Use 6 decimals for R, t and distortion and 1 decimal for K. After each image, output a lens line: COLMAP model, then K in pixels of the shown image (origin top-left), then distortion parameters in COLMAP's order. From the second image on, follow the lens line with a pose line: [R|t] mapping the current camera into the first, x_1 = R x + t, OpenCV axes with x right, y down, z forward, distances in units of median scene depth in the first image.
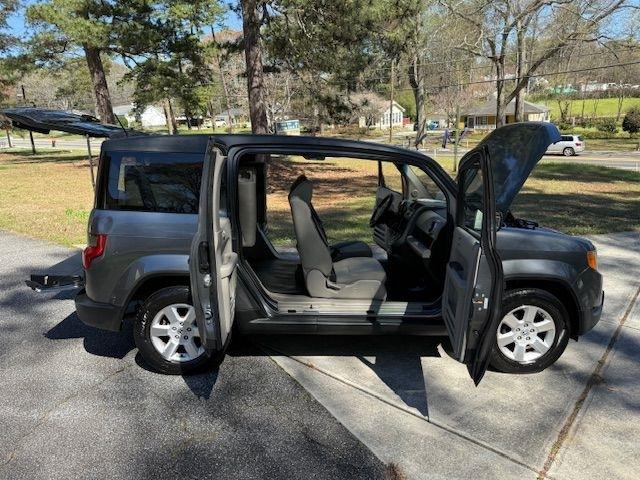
lens RADIAL K [[484.6, 0, 320.0], [0, 484.6, 240.0], [0, 0, 1]] dist [0.005883, -0.005872]
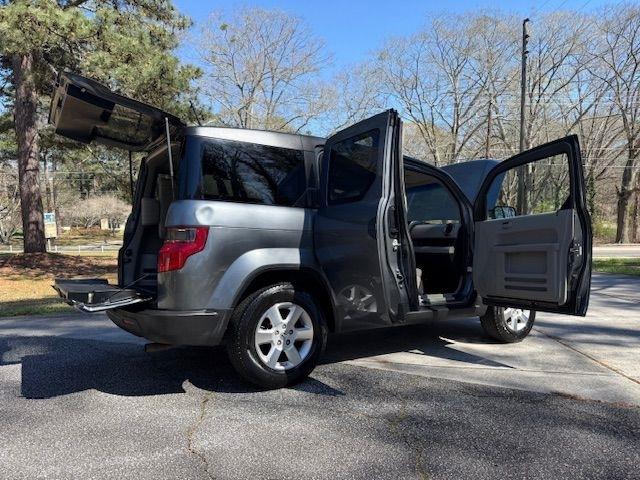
lens RADIAL K [[446.6, 0, 321.9], [0, 446.6, 255.0], [0, 0, 1]] dist [-0.005237, -0.004598]
pose [[0.845831, -0.020925, 0.533041, -0.665900], [0.116483, 0.982363, -0.146271, 0.169979], [-0.520578, 0.185811, 0.833350, 0.235628]]
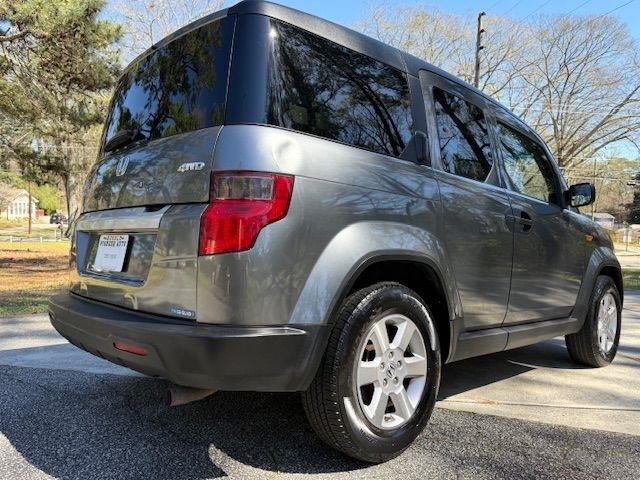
lens RADIAL K [[484.6, 0, 320.0], [0, 484.6, 240.0], [0, 0, 1]] dist [0.005883, -0.005872]
pose [[0.746030, 0.024274, 0.665470, -0.709028], [0.112635, 0.980337, -0.162029, 0.124624], [-0.656318, 0.195833, 0.728626, 0.623831]]
